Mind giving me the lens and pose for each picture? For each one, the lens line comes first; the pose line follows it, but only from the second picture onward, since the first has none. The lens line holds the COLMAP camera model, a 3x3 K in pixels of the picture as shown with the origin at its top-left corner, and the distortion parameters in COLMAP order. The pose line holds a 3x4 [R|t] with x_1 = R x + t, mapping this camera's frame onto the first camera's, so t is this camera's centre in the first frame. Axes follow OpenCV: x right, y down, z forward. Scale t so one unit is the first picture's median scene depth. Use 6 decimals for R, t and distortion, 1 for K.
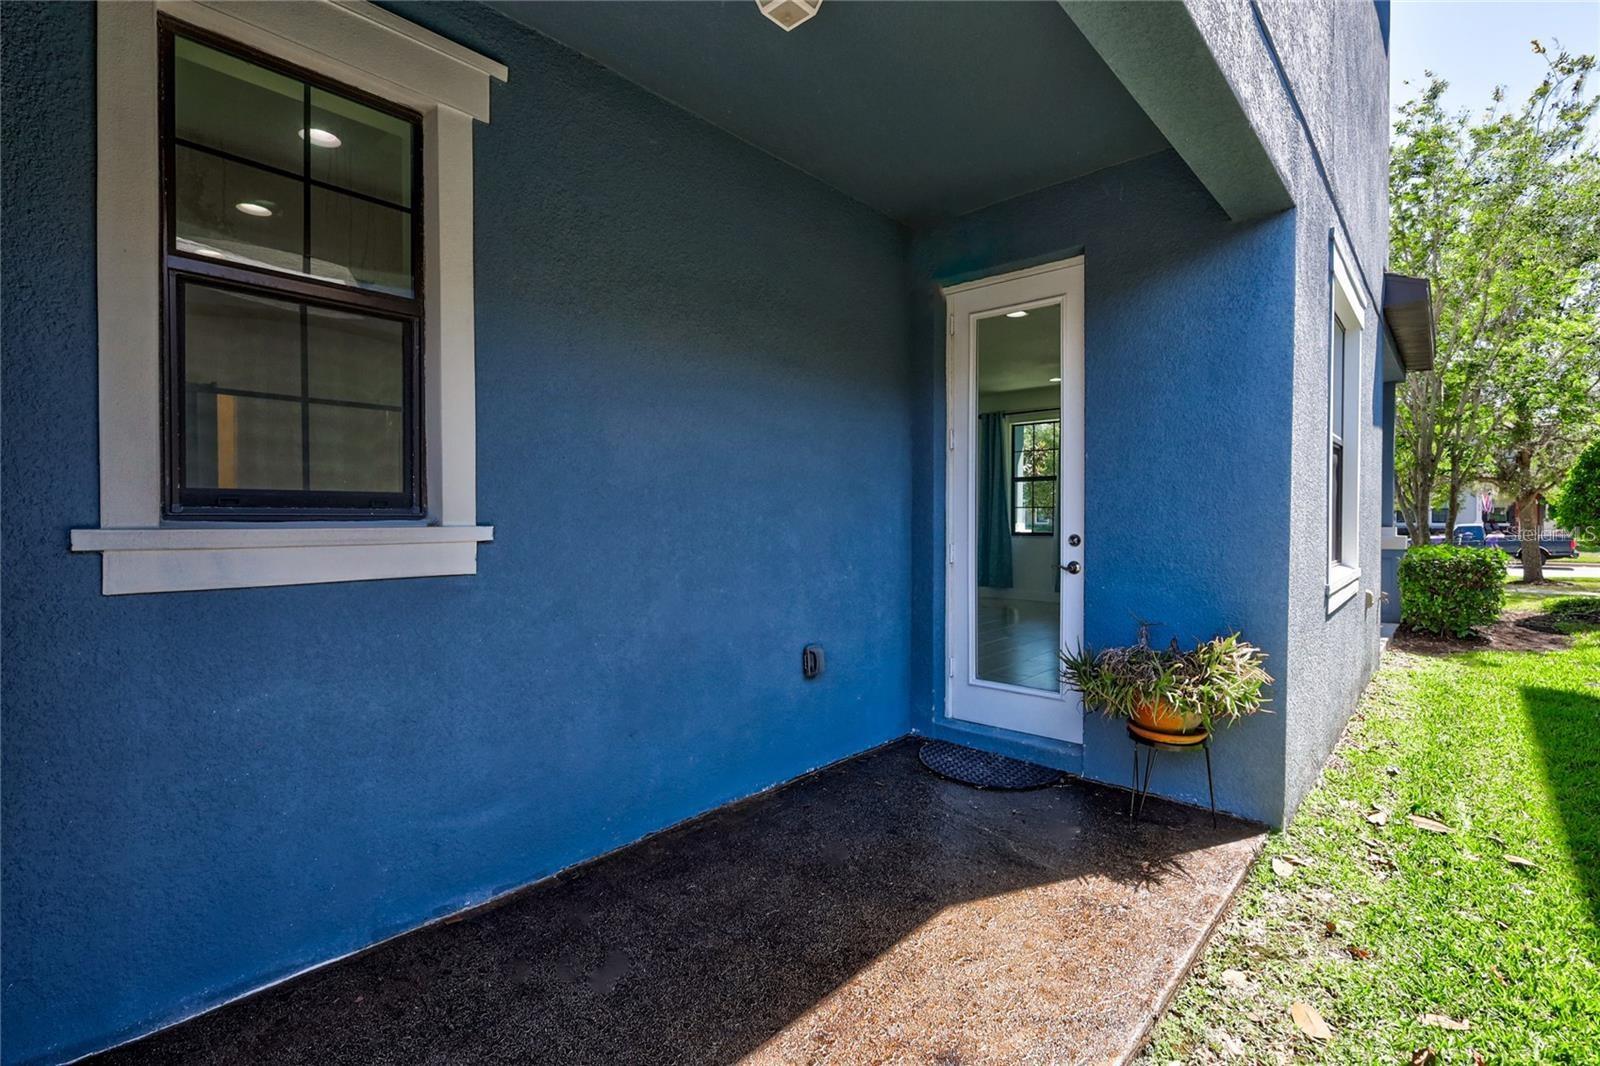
lens RADIAL K [[734.9, 0, 795.7], [0, 734.9, 525.6], [0, 0, 1]] dist [0.004693, 0.000990]
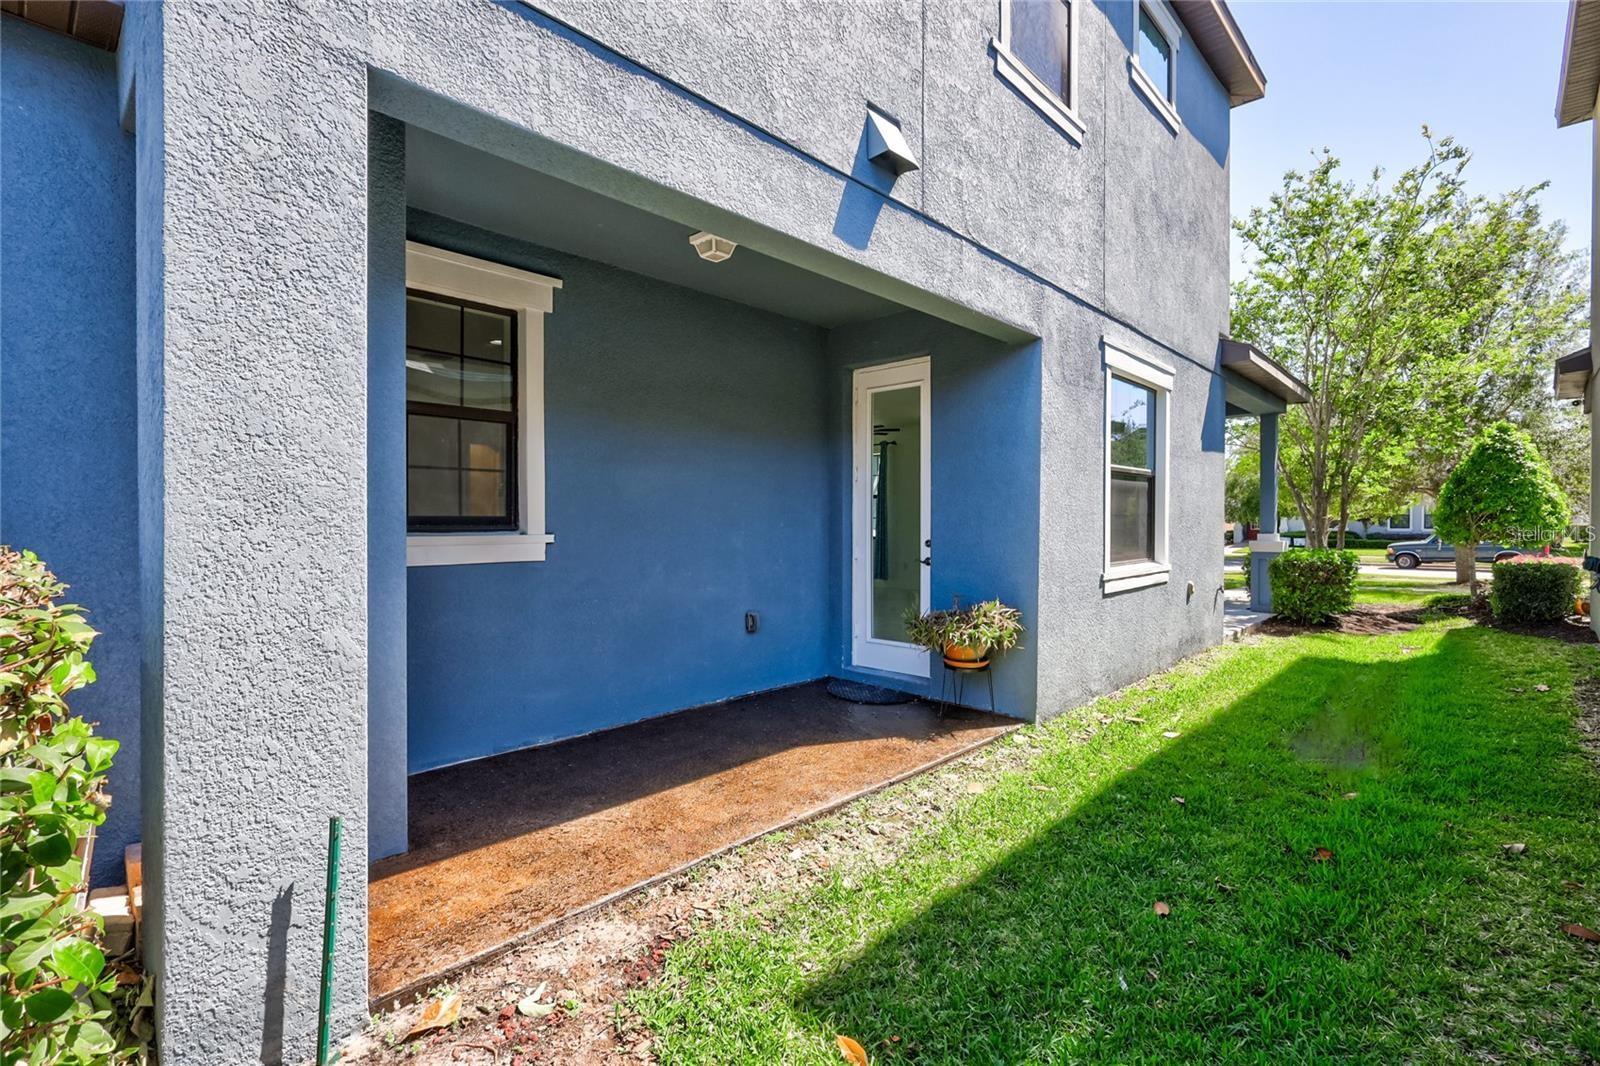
lens RADIAL K [[733.8, 0, 802.2], [0, 733.8, 530.8], [0, 0, 1]] dist [-0.000420, -0.001110]
pose [[0.999757, 0.000056, -0.022030, 0.191995], [-0.000083, 0.999999, -0.001195, -0.004956], [0.022030, 0.001196, 0.999757, -0.637876]]
